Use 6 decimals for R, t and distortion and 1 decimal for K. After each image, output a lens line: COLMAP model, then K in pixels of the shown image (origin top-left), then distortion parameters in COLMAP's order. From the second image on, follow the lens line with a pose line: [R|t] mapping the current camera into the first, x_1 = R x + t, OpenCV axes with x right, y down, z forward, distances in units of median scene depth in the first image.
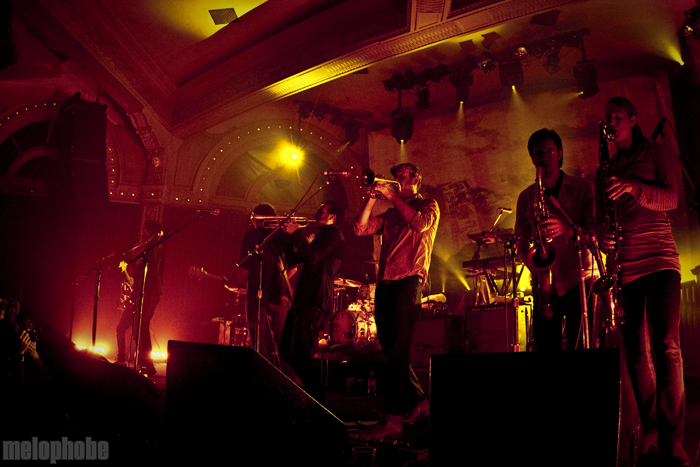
lens RADIAL K [[483.1, 0, 347.9], [0, 483.1, 244.5], [0, 0, 1]] dist [-0.323499, 0.100816]
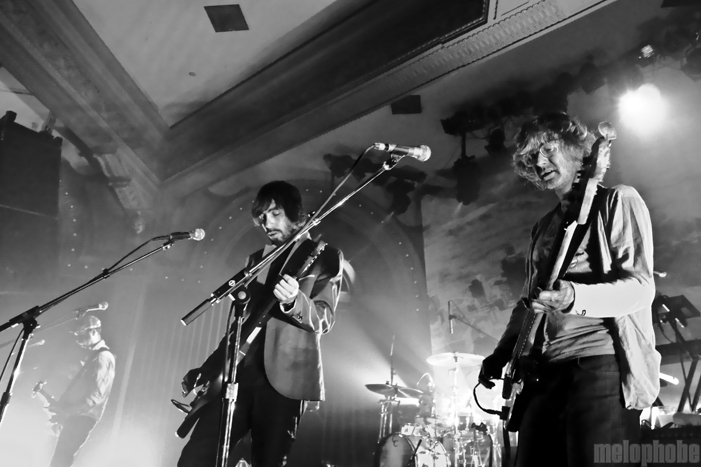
lens RADIAL K [[550.4, 0, 350.5], [0, 550.4, 233.5], [0, 0, 1]] dist [-0.061414, 0.002264]
pose [[0.997667, -0.006595, -0.067945, -0.013416], [-0.008265, 0.976332, -0.216119, 0.022526], [0.067762, 0.216176, 0.974000, 0.157267]]
